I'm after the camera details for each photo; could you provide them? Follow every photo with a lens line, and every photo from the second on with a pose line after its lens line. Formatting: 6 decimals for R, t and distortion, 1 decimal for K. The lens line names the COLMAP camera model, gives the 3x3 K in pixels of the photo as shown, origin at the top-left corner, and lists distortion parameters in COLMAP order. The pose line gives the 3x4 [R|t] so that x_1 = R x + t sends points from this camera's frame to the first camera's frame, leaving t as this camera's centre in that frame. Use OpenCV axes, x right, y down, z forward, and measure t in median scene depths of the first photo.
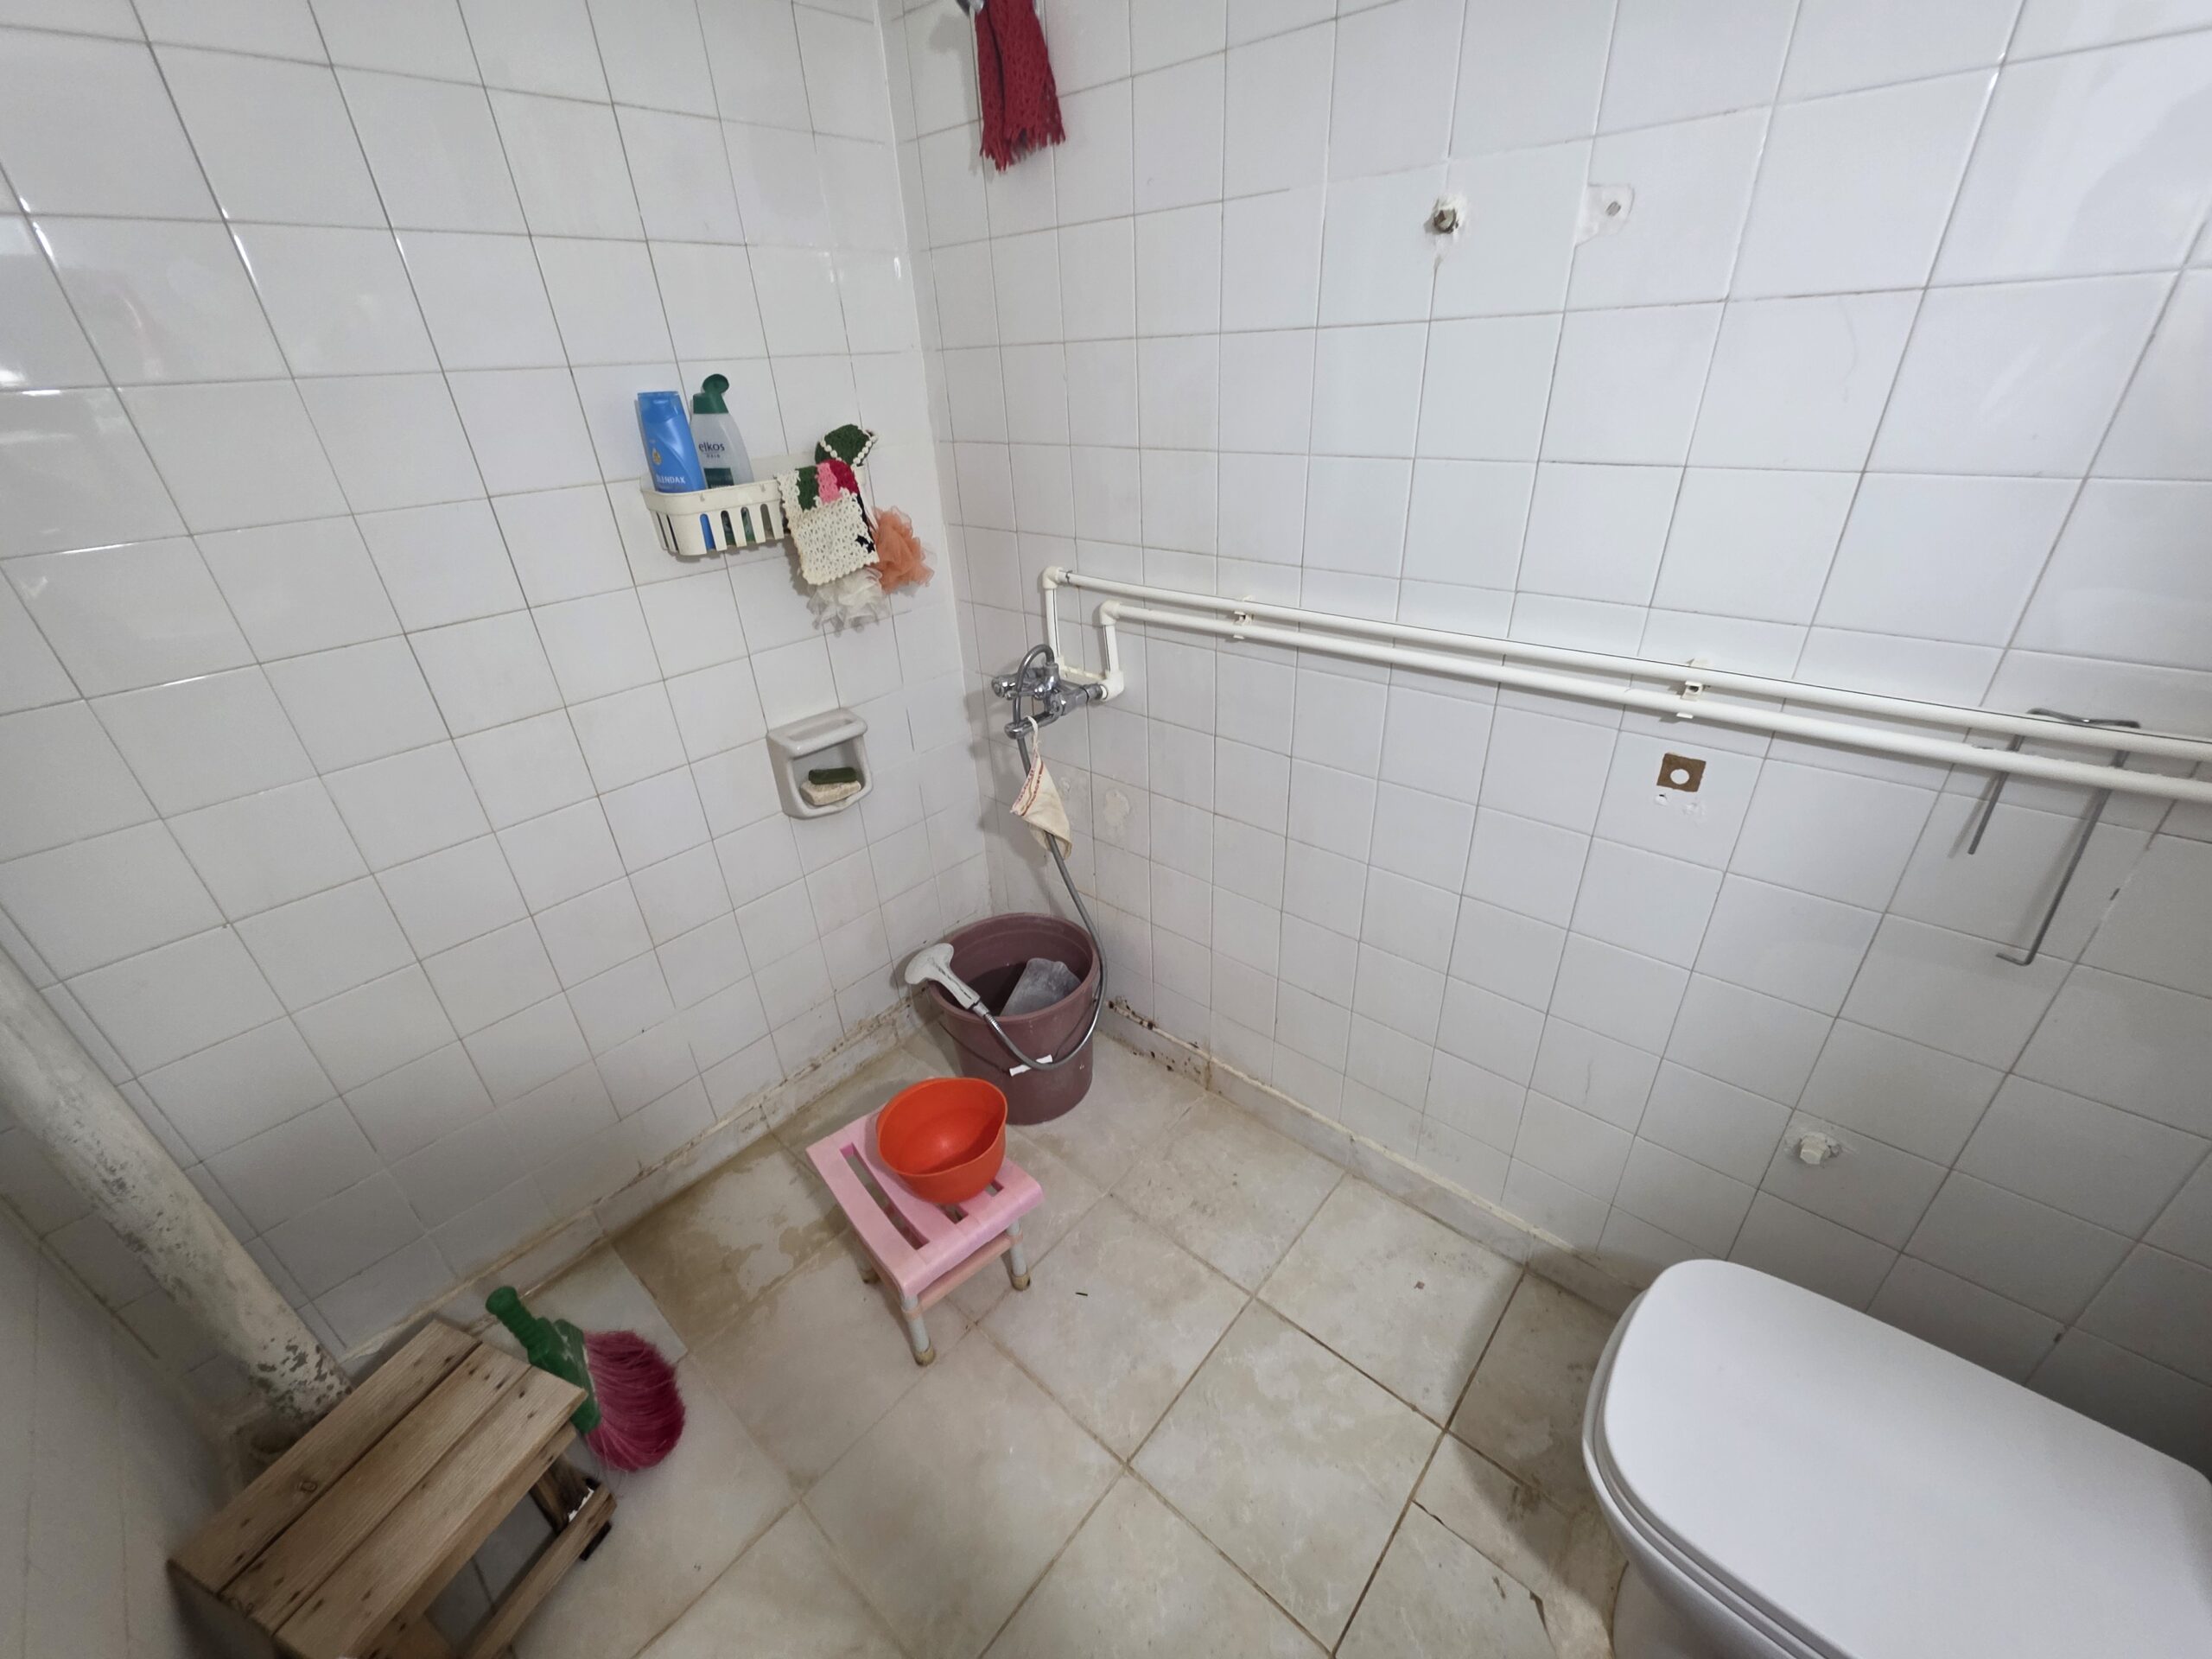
lens RADIAL K [[882.9, 0, 1117.7], [0, 882.9, 840.4], [0, 0, 1]] dist [0.002521, -0.000170]
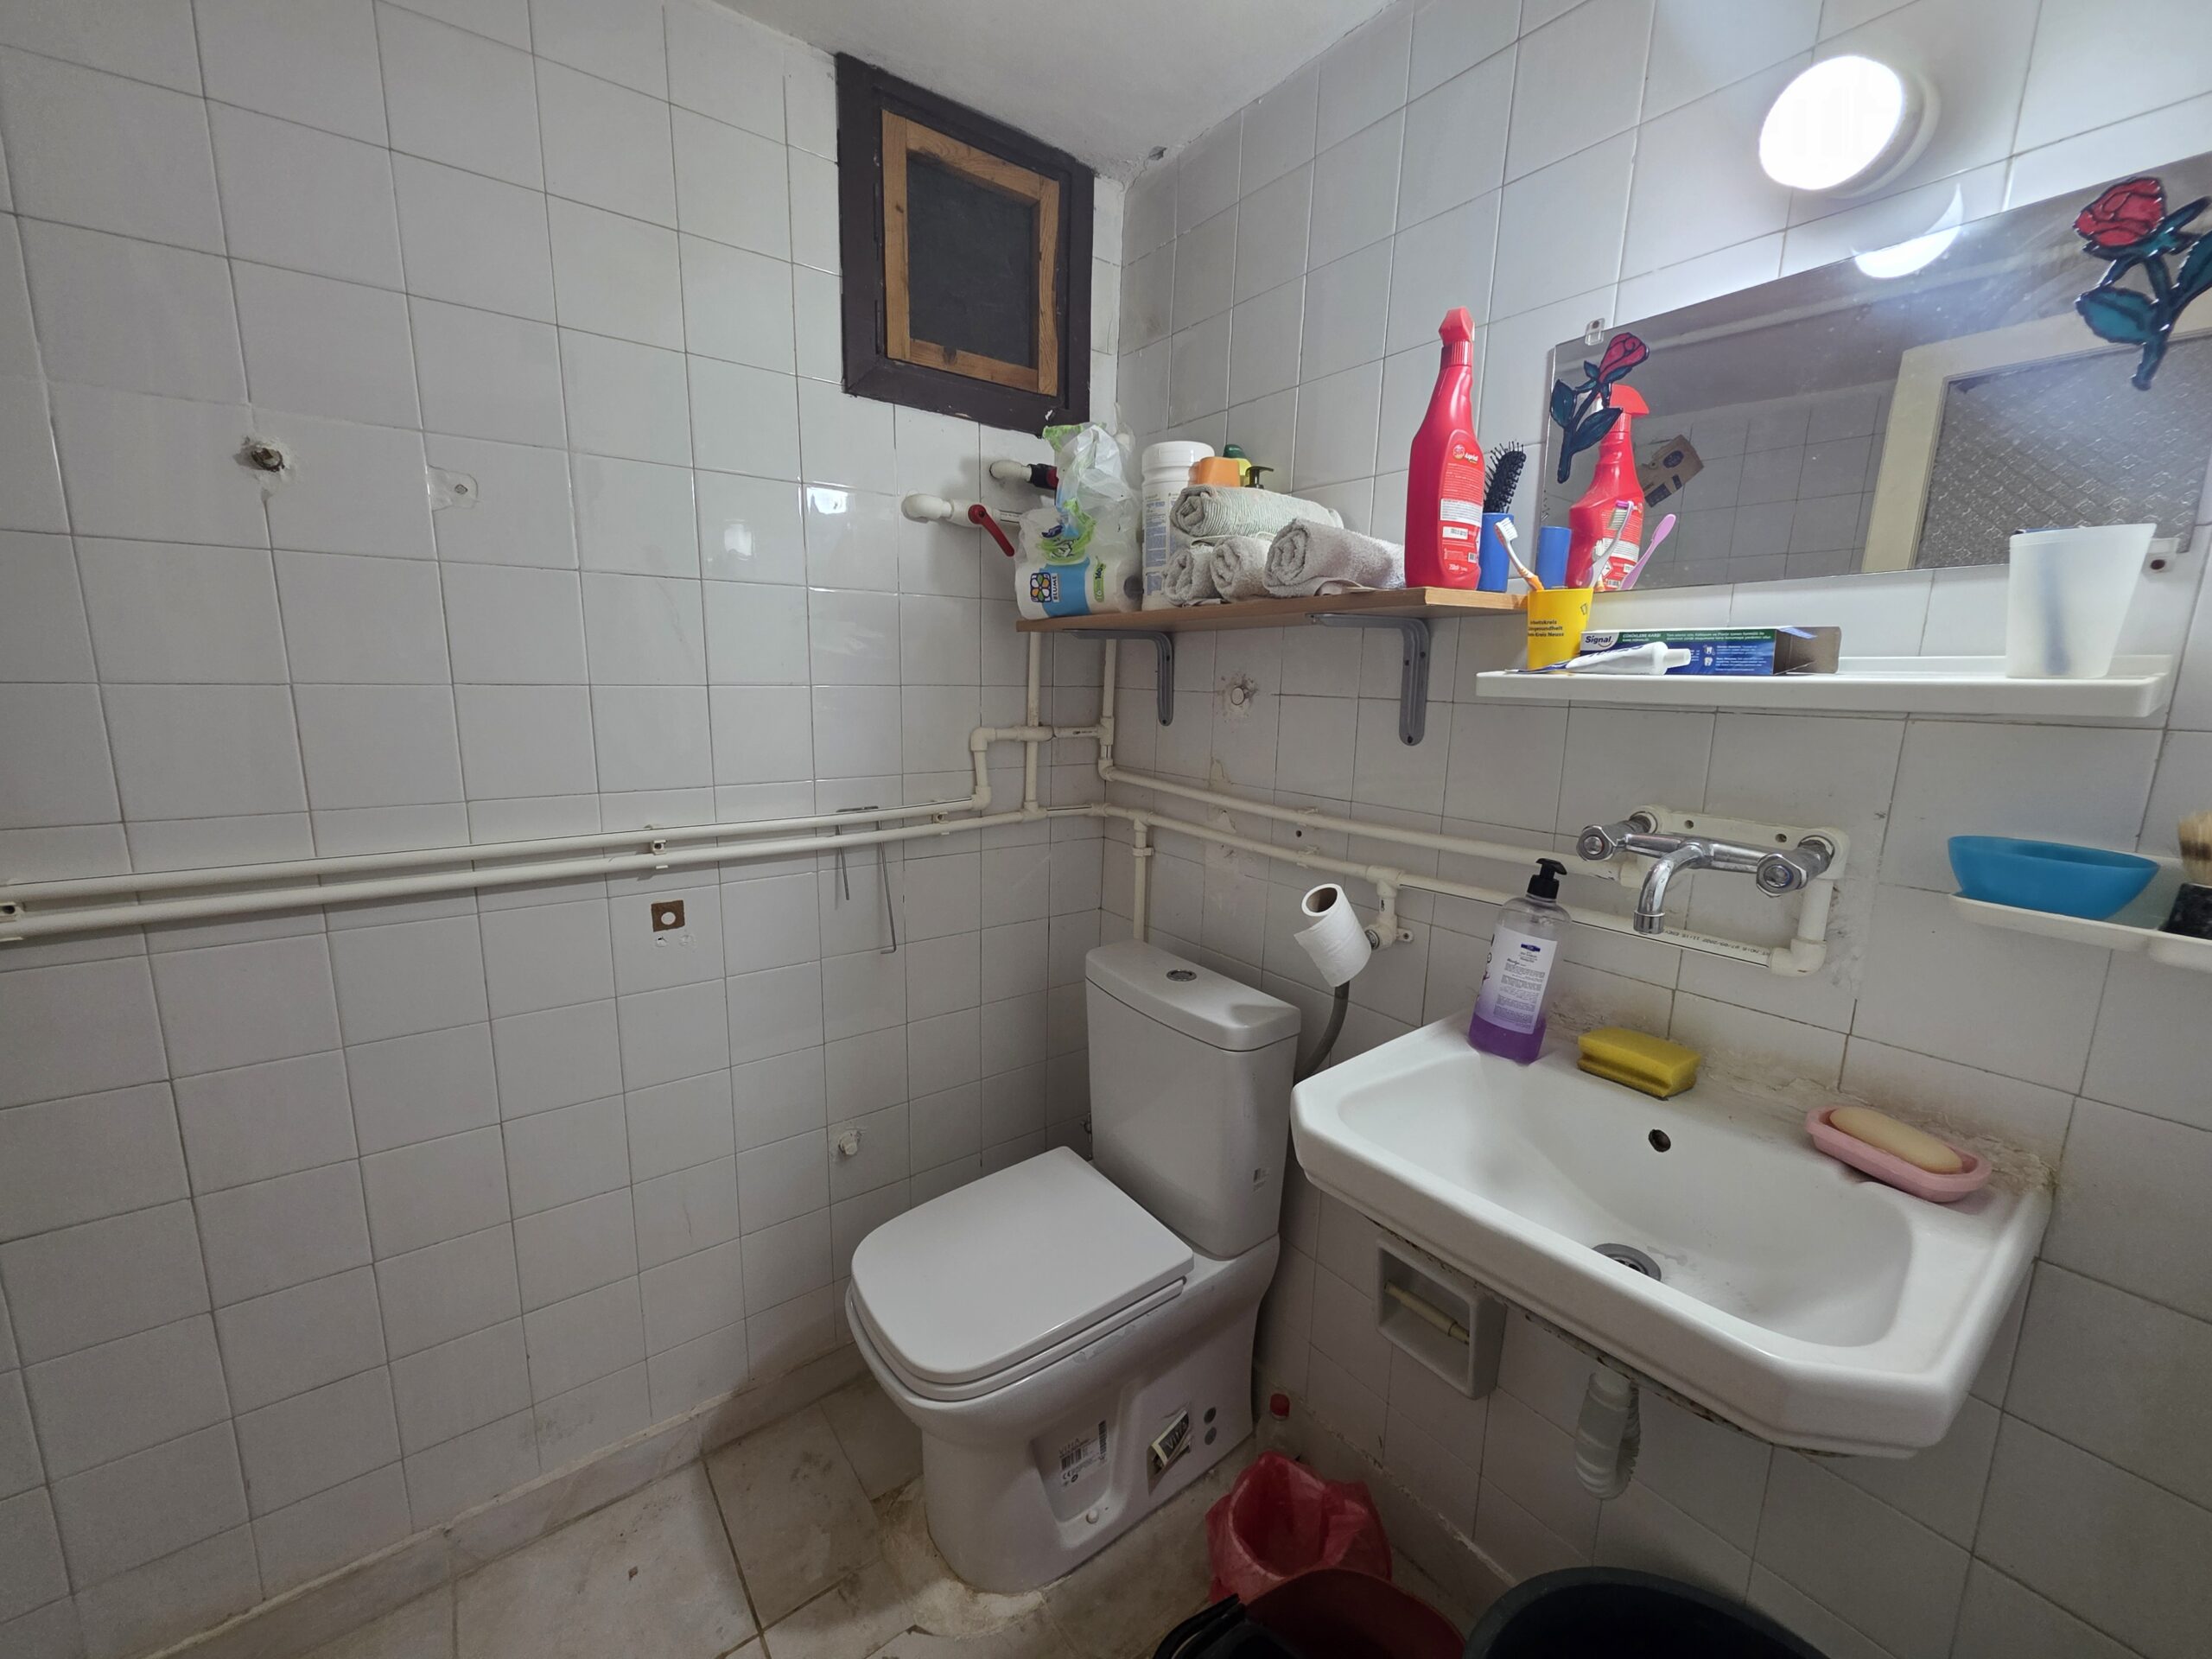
lens RADIAL K [[882.9, 0, 1117.7], [0, 882.9, 840.4], [0, 0, 1]] dist [0.002521, -0.000170]
pose [[0.196920, -0.137477, 0.970733, -0.405126], [0.451677, 0.891509, 0.034631, 0.067944], [-0.870178, 0.431638, 0.237651, 0.101978]]
